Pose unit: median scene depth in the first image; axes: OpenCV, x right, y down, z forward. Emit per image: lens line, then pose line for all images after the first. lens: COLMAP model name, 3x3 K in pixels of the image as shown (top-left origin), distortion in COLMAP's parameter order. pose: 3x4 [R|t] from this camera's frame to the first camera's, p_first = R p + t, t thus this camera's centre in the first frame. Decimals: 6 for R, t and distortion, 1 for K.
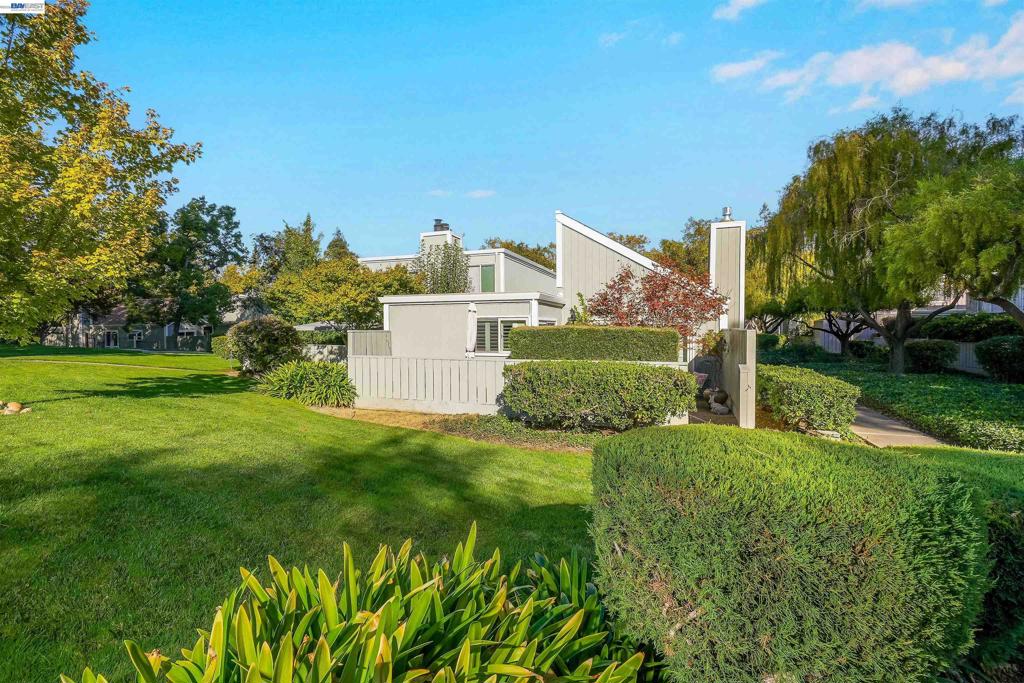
lens RADIAL K [[455.4, 0, 511.8], [0, 455.4, 337.6], [0, 0, 1]] dist [0.001754, 0.001064]
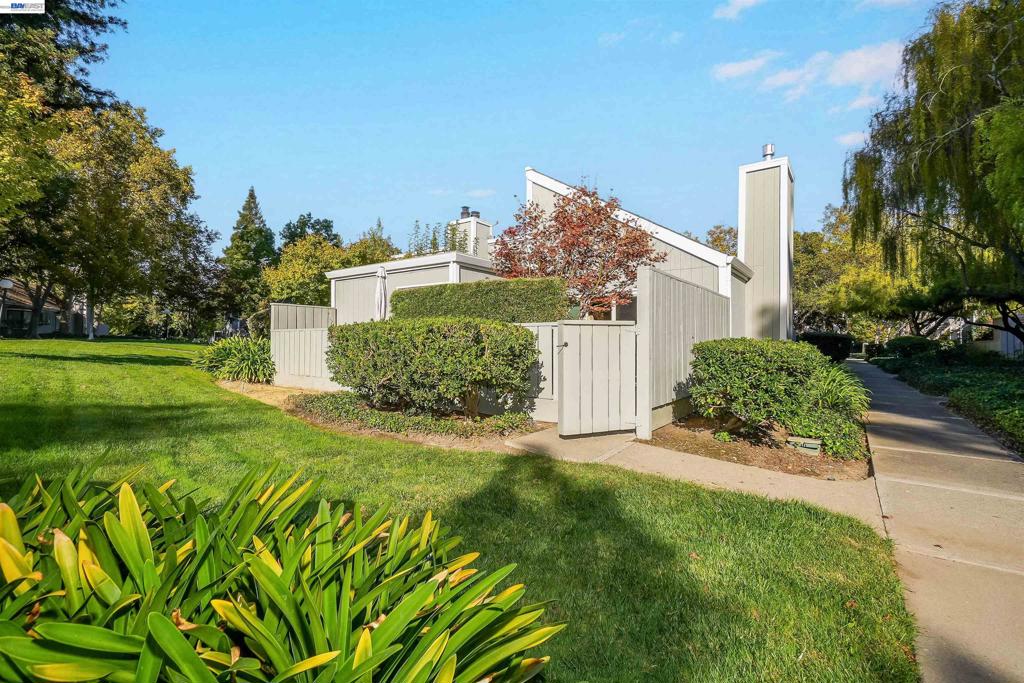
lens RADIAL K [[448.9, 0, 511.3], [0, 448.9, 335.5], [0, 0, 1]] dist [-0.002992, 0.000019]
pose [[0.955417, 0.004864, -0.295219, 0.297541], [-0.015427, 0.999321, -0.033461, 0.057042], [0.294856, 0.036524, 0.954844, 0.196373]]
